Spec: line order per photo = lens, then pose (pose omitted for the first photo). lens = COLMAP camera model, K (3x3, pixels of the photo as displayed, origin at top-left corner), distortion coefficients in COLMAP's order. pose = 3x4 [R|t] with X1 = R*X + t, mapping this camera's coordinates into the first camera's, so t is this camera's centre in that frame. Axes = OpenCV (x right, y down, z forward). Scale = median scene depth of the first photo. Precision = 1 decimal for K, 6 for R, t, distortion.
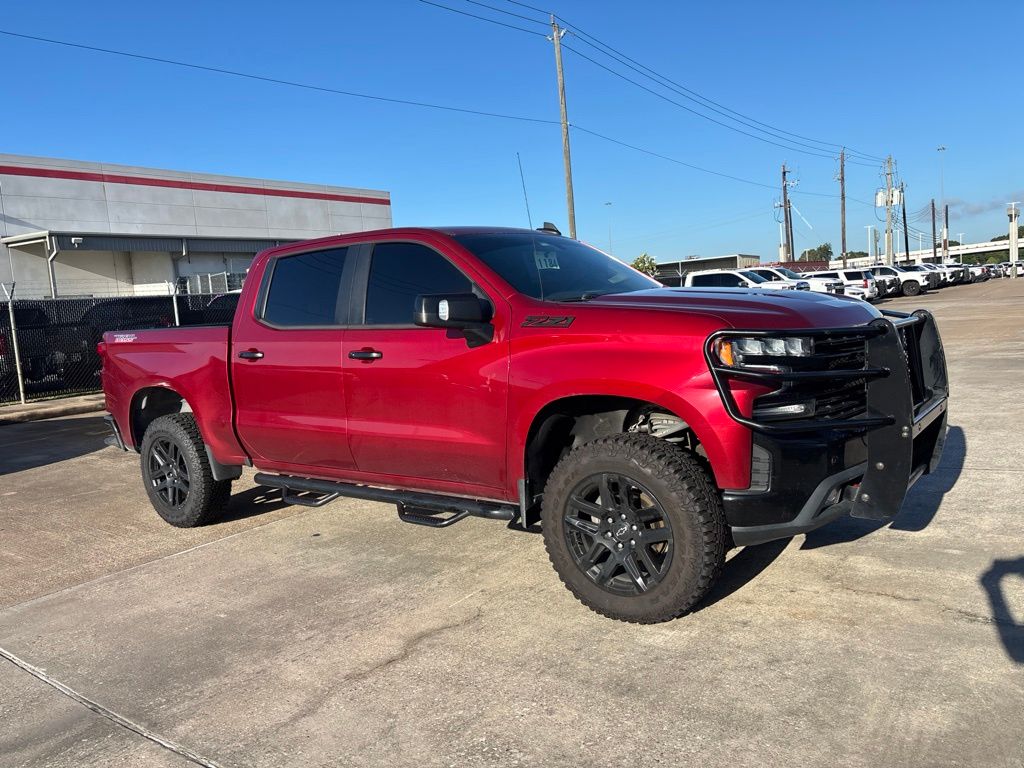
lens RADIAL K [[793.2, 0, 510.1], [0, 793.2, 375.2], [0, 0, 1]] dist [0.042842, -0.050064]
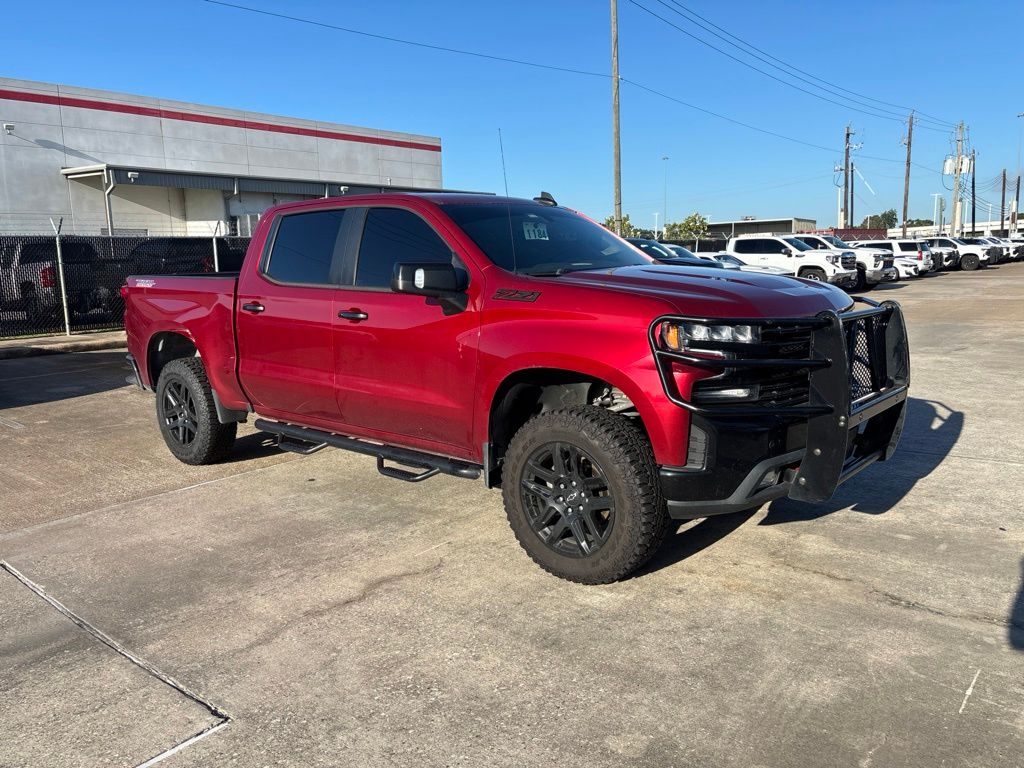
lens RADIAL K [[793.2, 0, 510.1], [0, 793.2, 375.2], [0, 0, 1]] dist [0.042842, -0.050064]
pose [[0.996915, 0.056824, -0.054141, 0.088449], [-0.053495, 0.996699, 0.061063, -0.022011], [0.057432, -0.057978, 0.996665, -0.042530]]
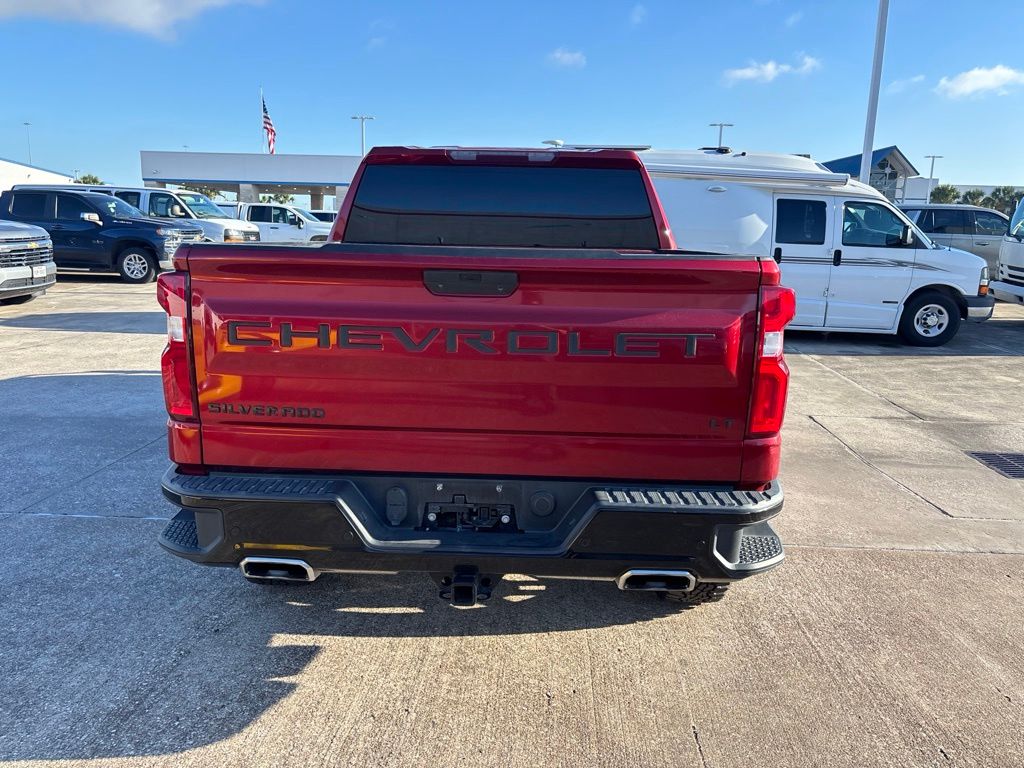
lens RADIAL K [[757.7, 0, 519.9], [0, 757.7, 404.0], [0, 0, 1]] dist [0.048234, -0.052271]
pose [[-0.588471, -0.123999, 0.798953, -1.052224], [0.088327, 0.972396, 0.215975, -0.107397], [-0.803679, 0.197664, -0.561274, 1.912527]]
